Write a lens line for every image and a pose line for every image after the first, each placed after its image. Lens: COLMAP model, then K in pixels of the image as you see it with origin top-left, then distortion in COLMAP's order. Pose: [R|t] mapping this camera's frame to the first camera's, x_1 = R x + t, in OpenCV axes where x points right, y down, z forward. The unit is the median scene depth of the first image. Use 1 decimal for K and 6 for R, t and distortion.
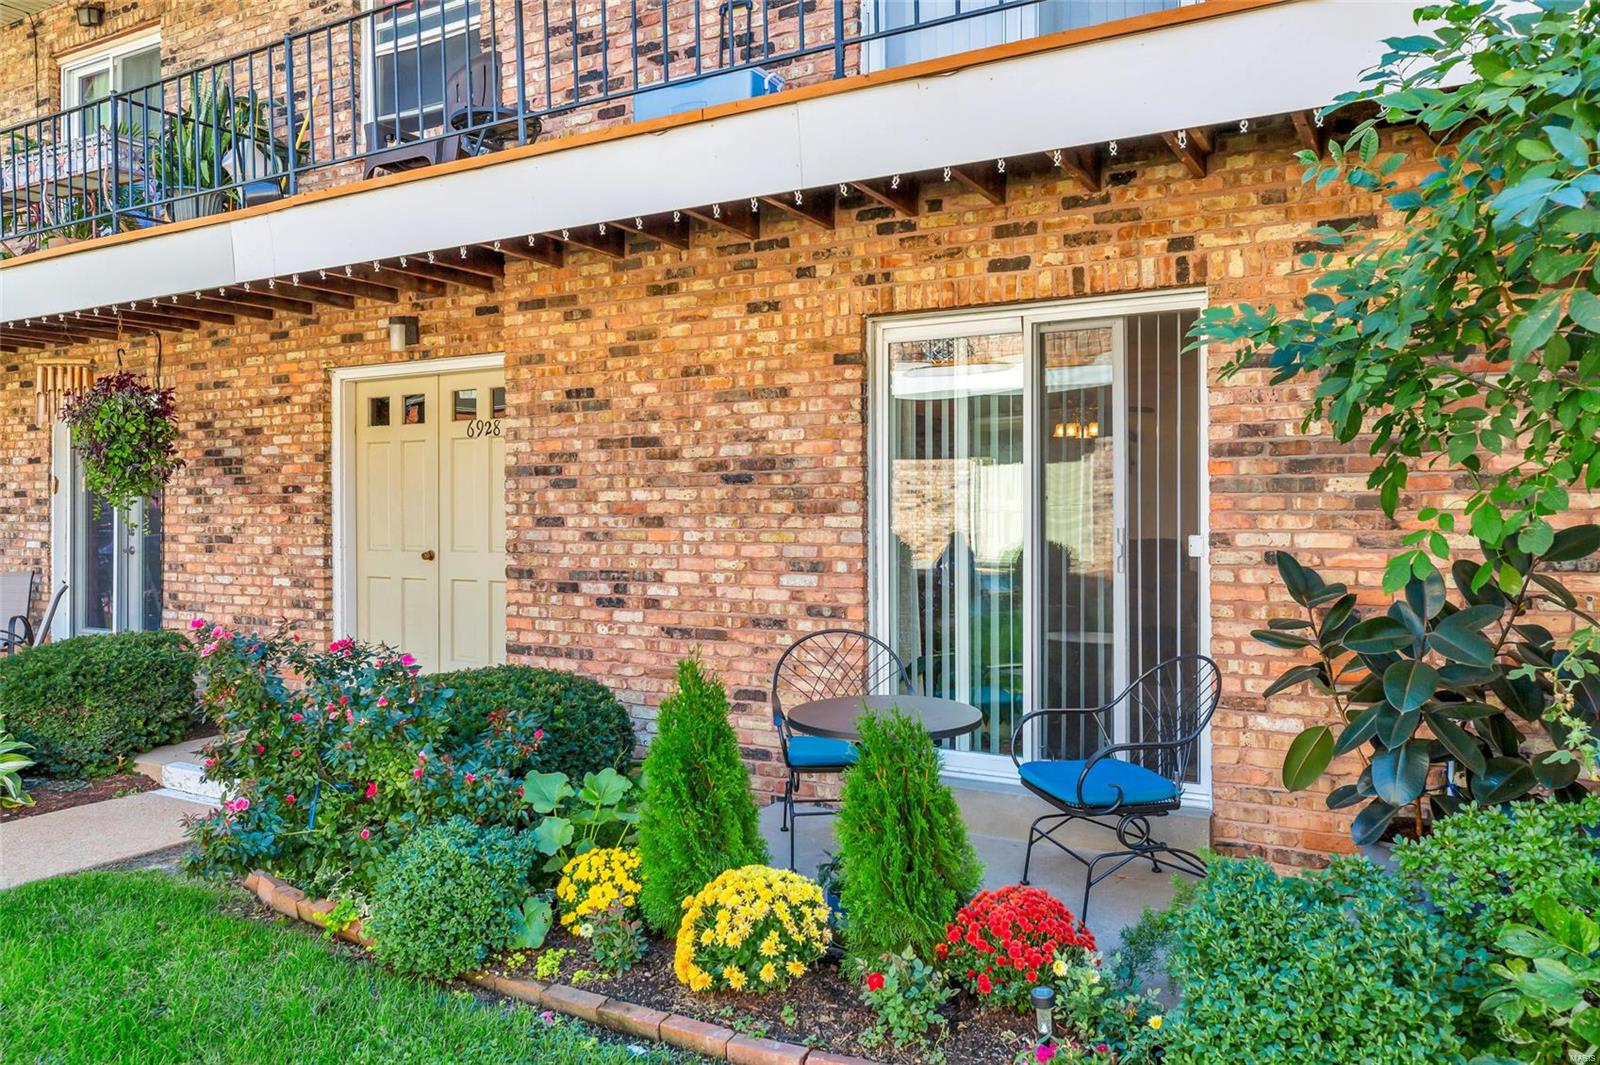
lens RADIAL K [[1168.5, 0, 799.8], [0, 1168.5, 520.9], [0, 0, 1]] dist [-0.002018, 0.000589]
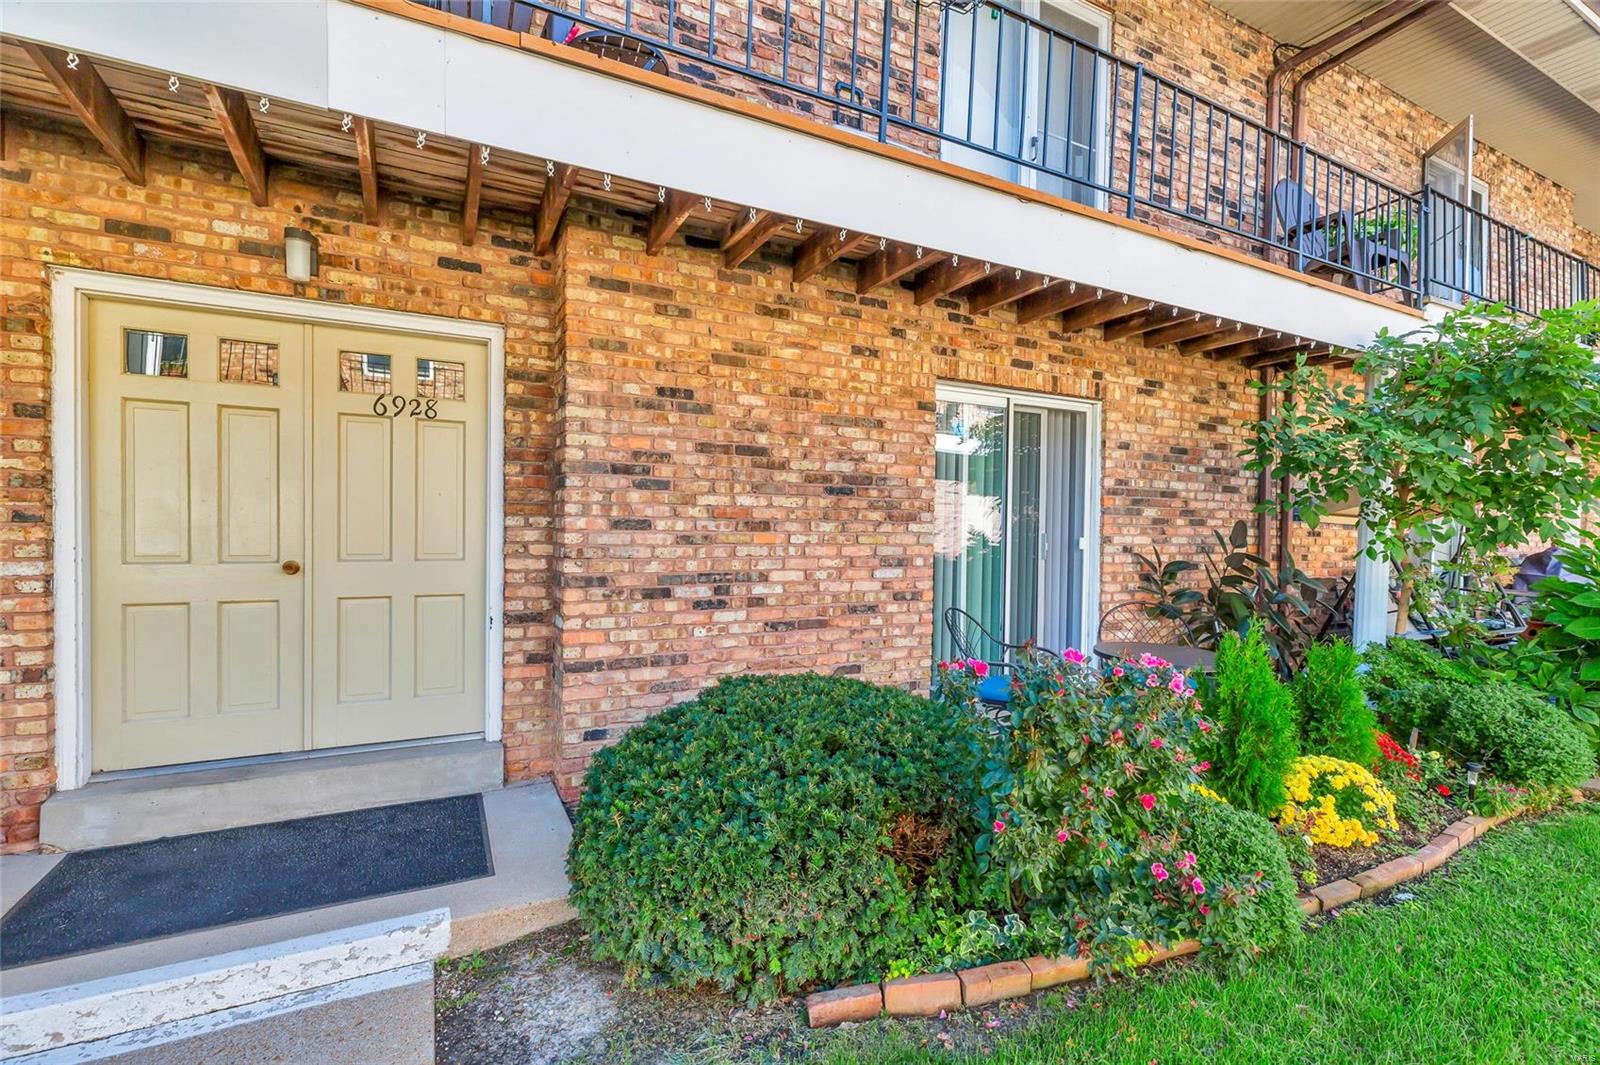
lens RADIAL K [[729.2, 0, 800.9], [0, 729.2, 546.4], [0, 0, 1]] dist [0.001393, 0.000061]
pose [[0.530786, -0.011850, 0.847423, -0.685595], [-0.007840, 0.999791, 0.018892, 0.006641], [-0.847470, -0.016671, 0.530582, 0.620113]]
